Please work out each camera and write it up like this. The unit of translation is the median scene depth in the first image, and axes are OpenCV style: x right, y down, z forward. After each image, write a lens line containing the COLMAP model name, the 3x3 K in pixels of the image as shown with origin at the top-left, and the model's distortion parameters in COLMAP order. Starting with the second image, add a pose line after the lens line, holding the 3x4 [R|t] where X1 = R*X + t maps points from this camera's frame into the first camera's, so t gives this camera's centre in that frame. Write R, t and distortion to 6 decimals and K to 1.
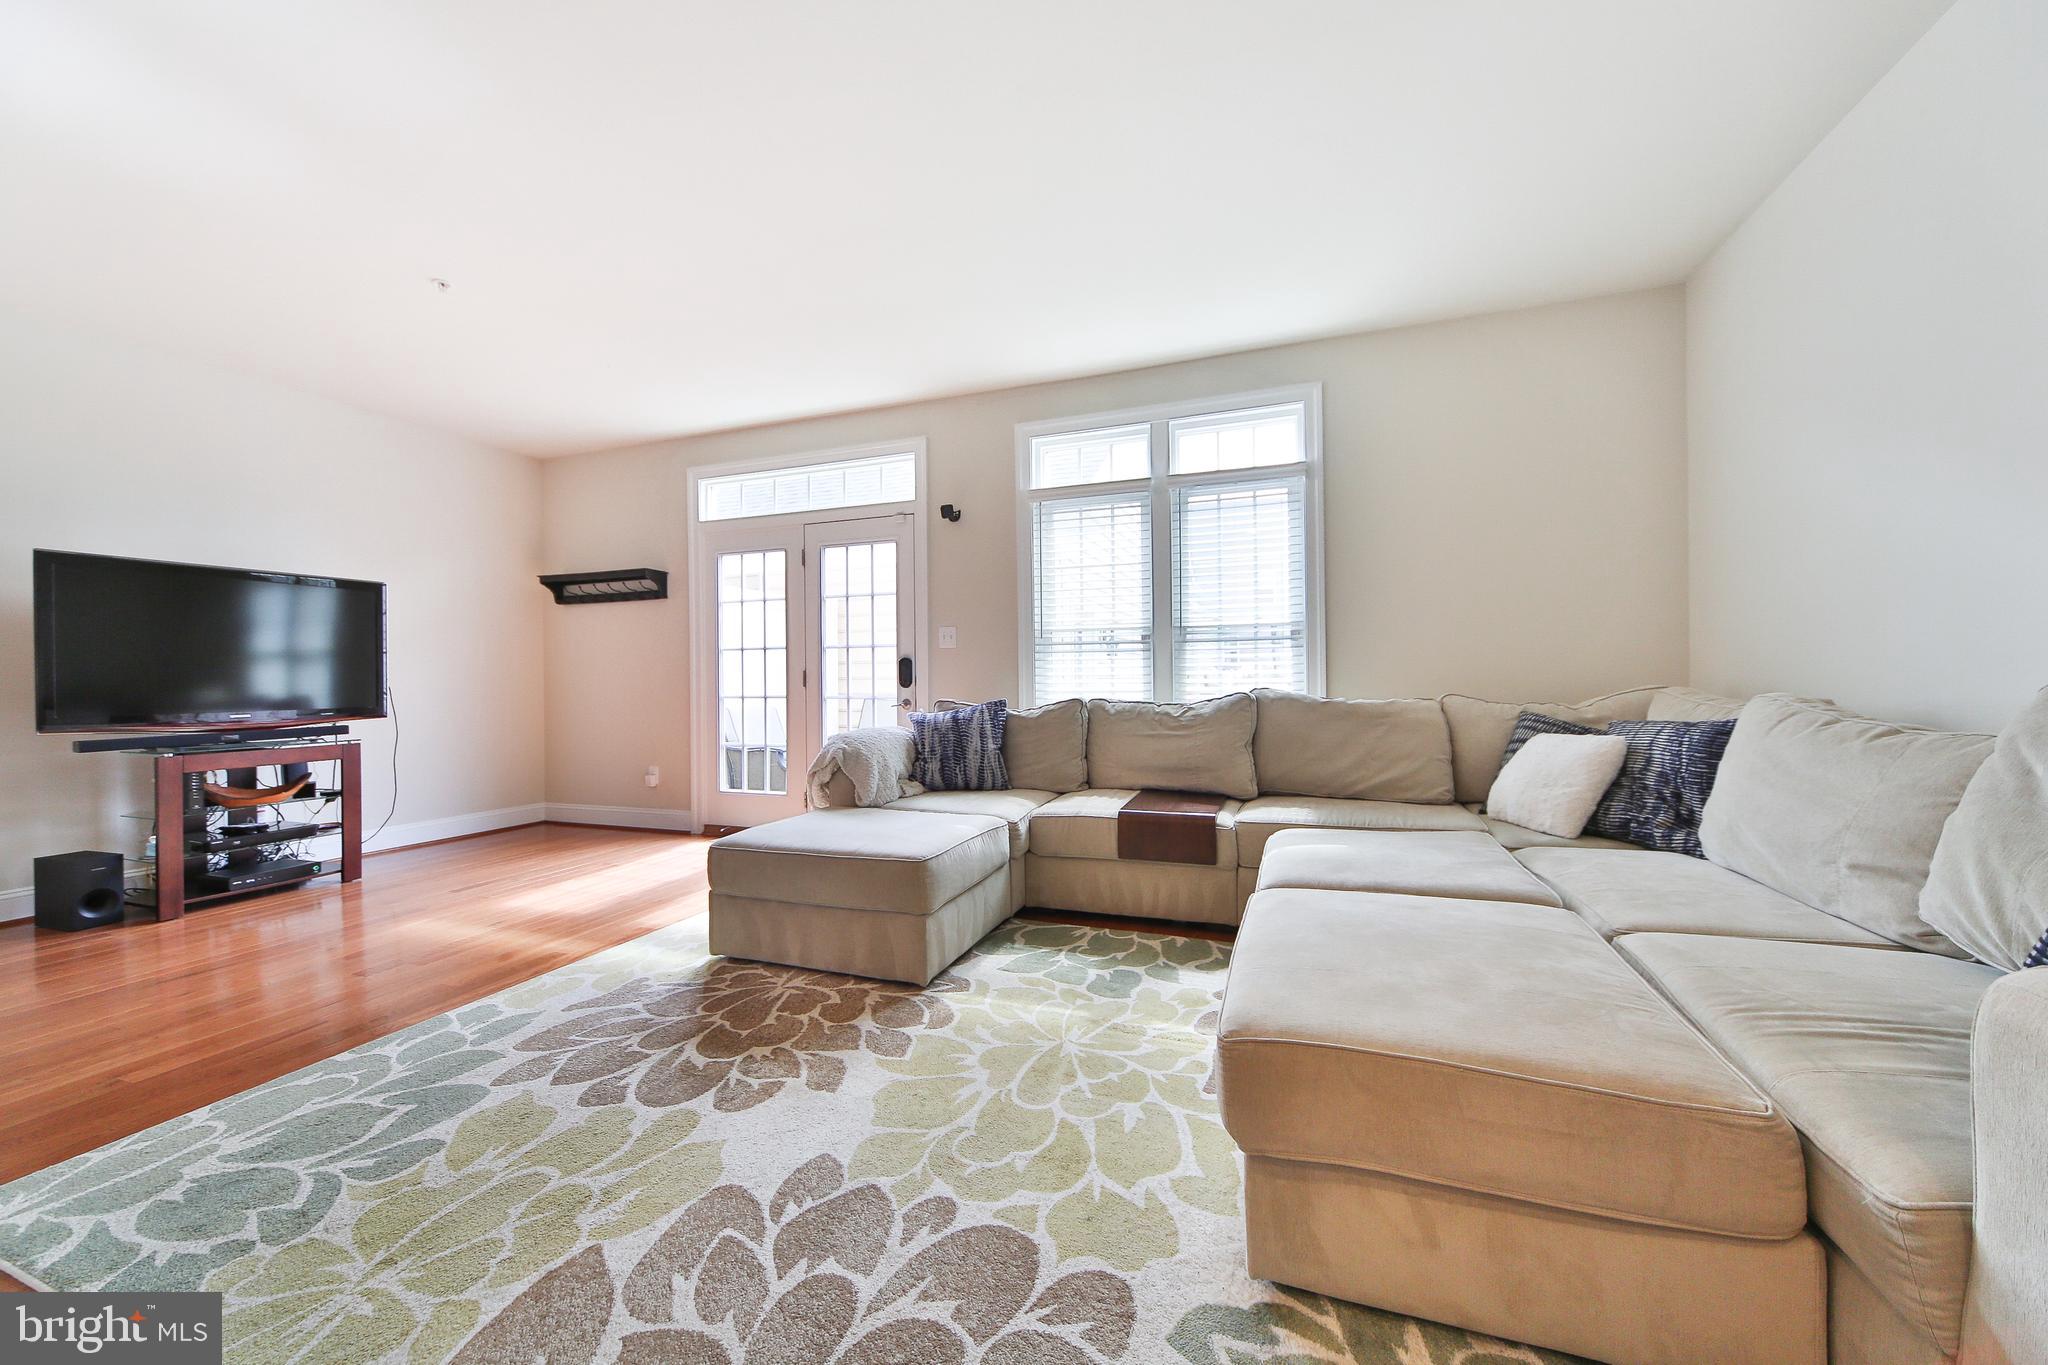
lens RADIAL K [[761.3, 0, 1026.7], [0, 761.3, 677.7], [0, 0, 1]] dist [-0.000213, 0.000071]
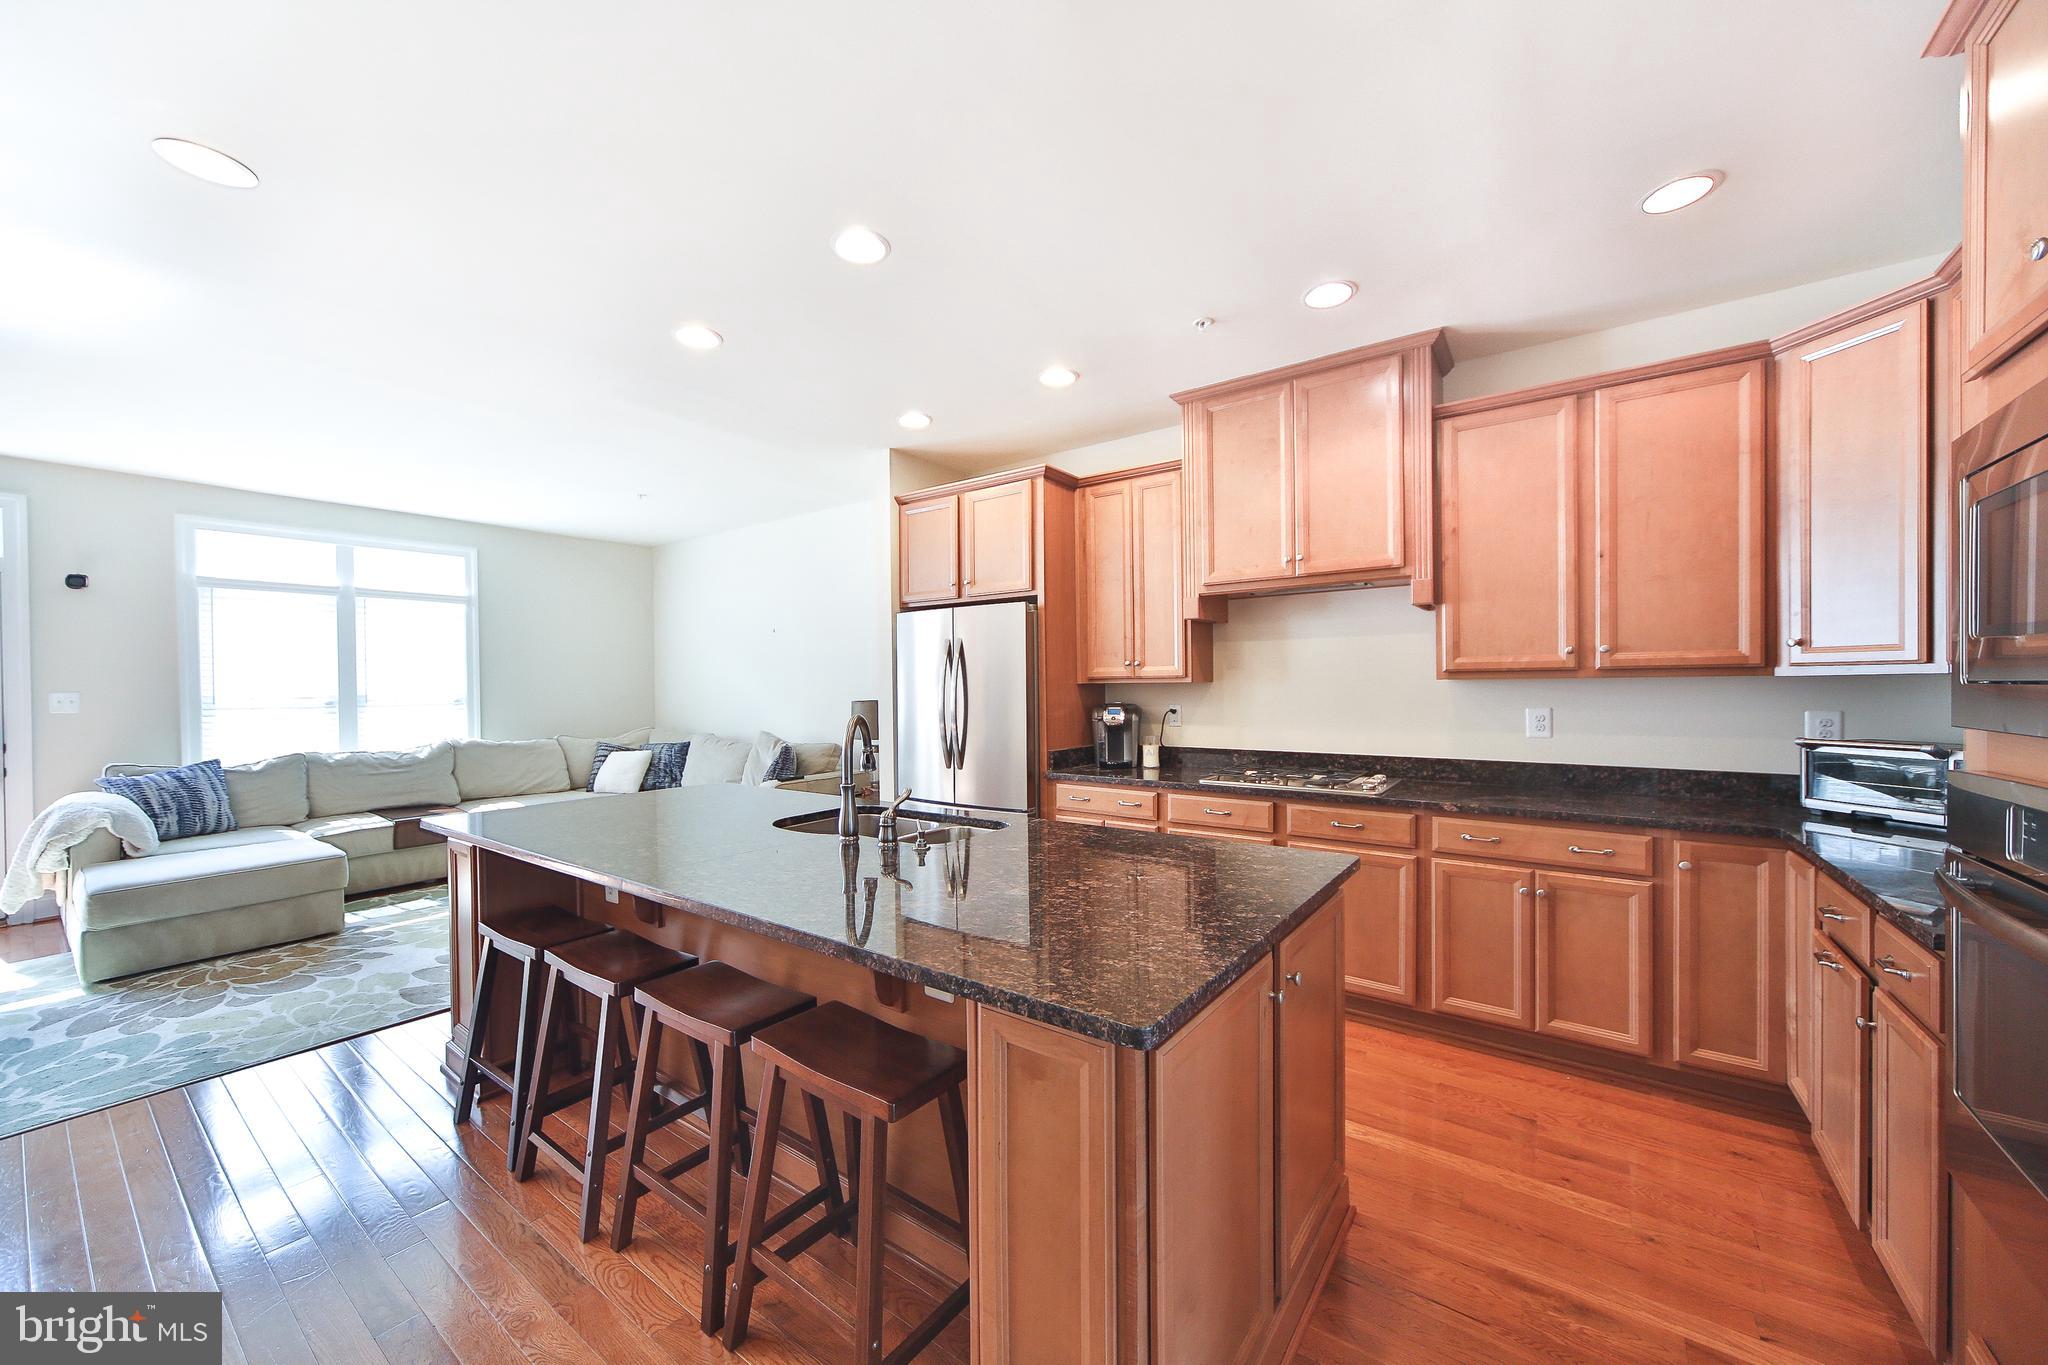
lens RADIAL K [[747.8, 0, 1024.7], [0, 747.8, 689.4], [0, 0, 1]] dist [0.000728, -0.000037]
pose [[0.272098, 0.001403, 0.962269, -1.261825], [0.004000, 0.999989, -0.002589, -0.113041], [-0.962261, 0.004554, 0.272089, -0.864802]]
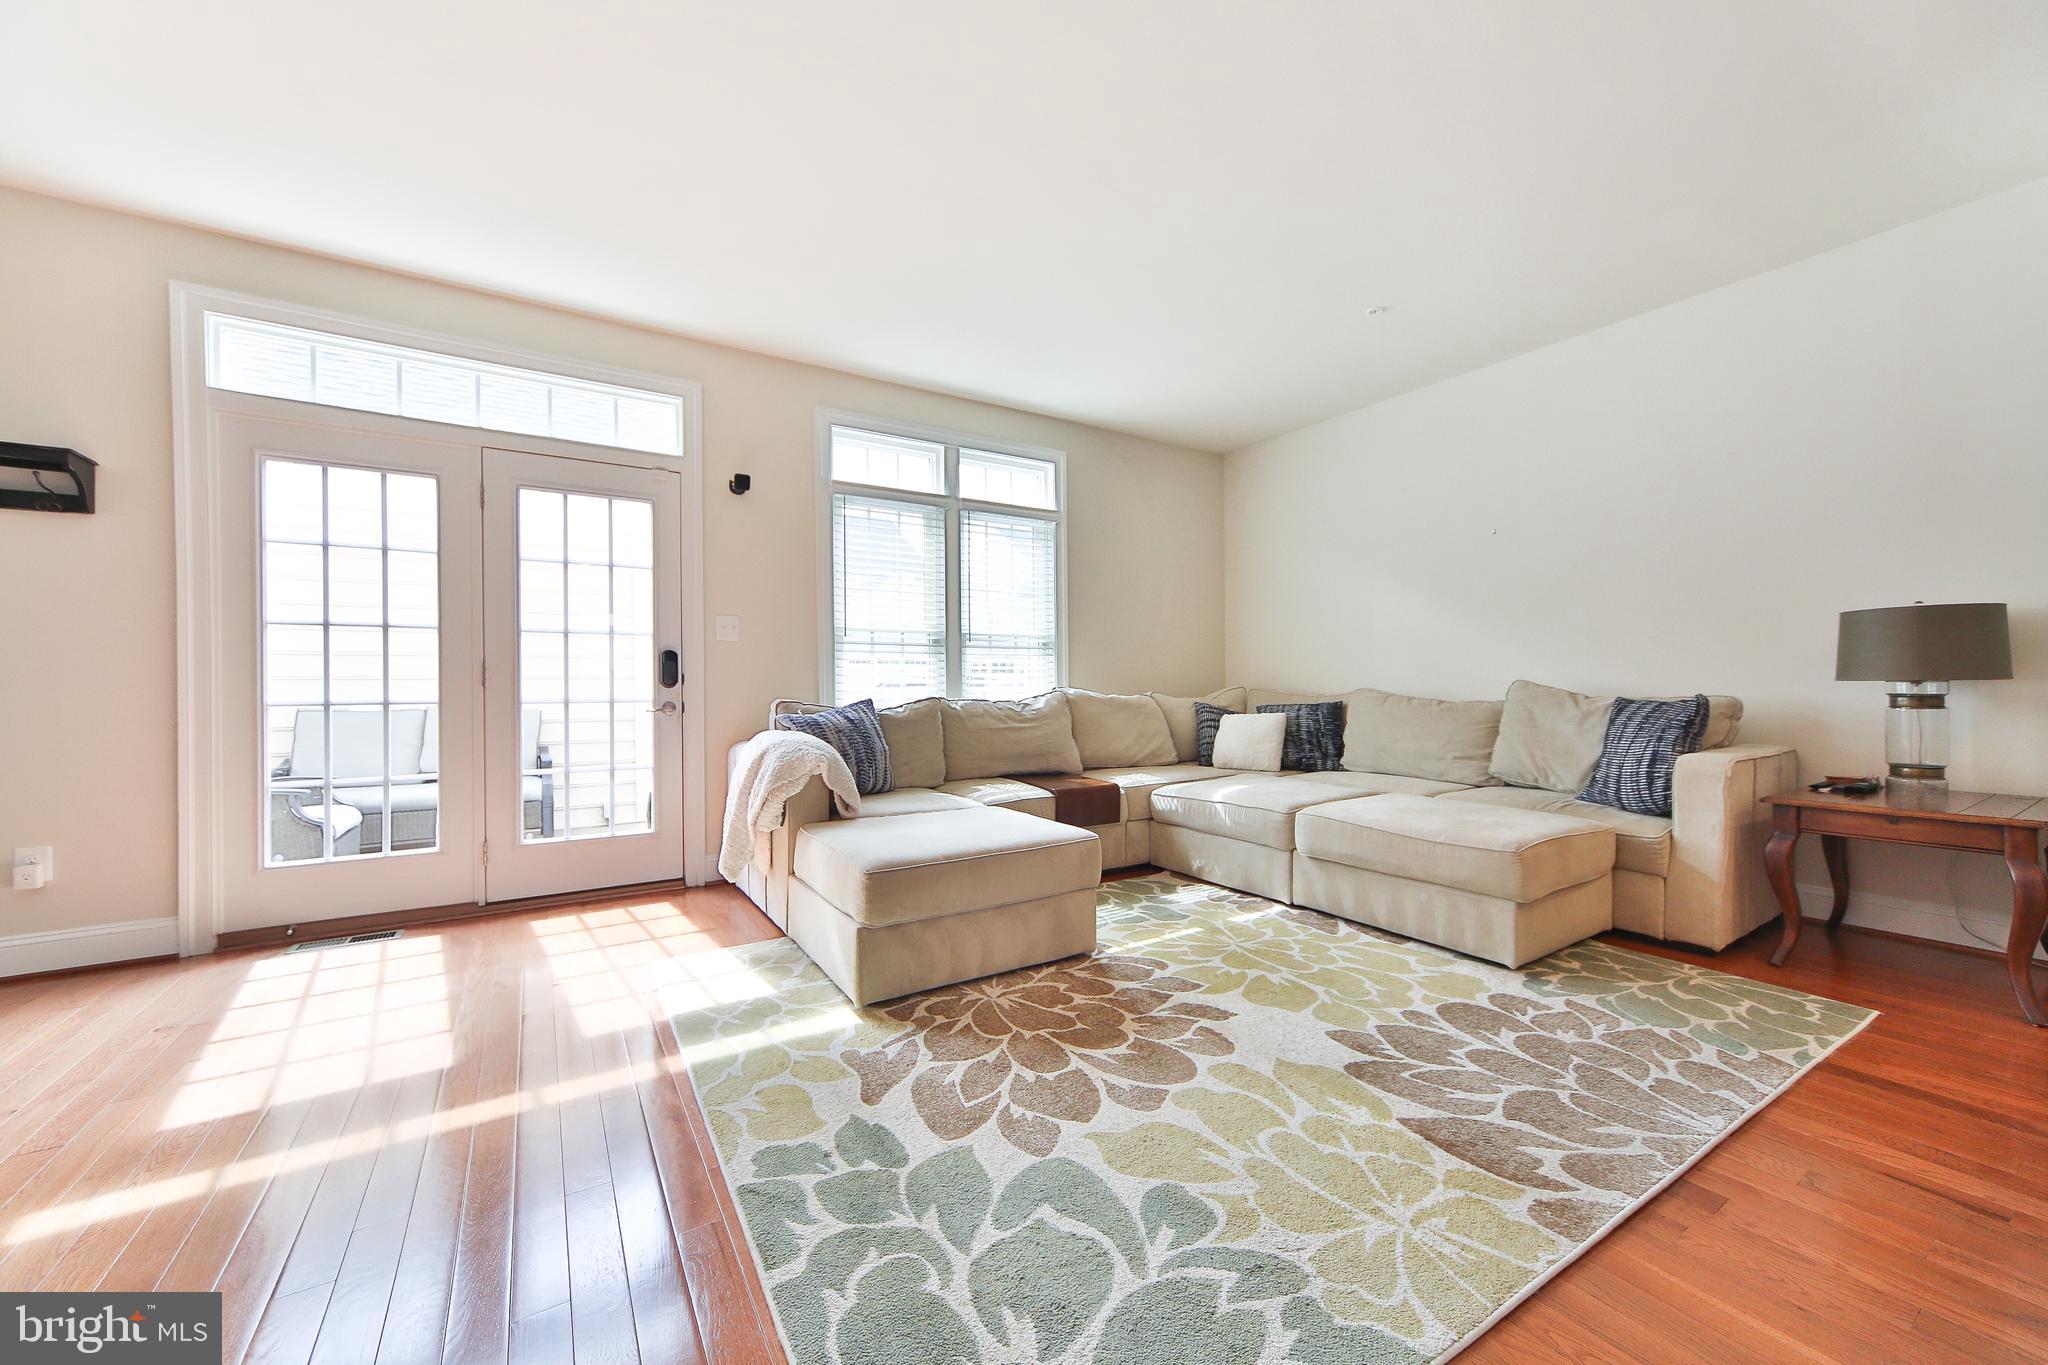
lens RADIAL K [[769.9, 0, 1024.0], [0, 769.9, 682.5], [0, 0, 1]] dist [0.001492, 0.000124]
pose [[0.606717, 0.010342, 0.794851, -1.043364], [-0.003687, 0.999941, -0.010196, 0.026170], [-0.794910, 0.003256, 0.606719, 0.387349]]
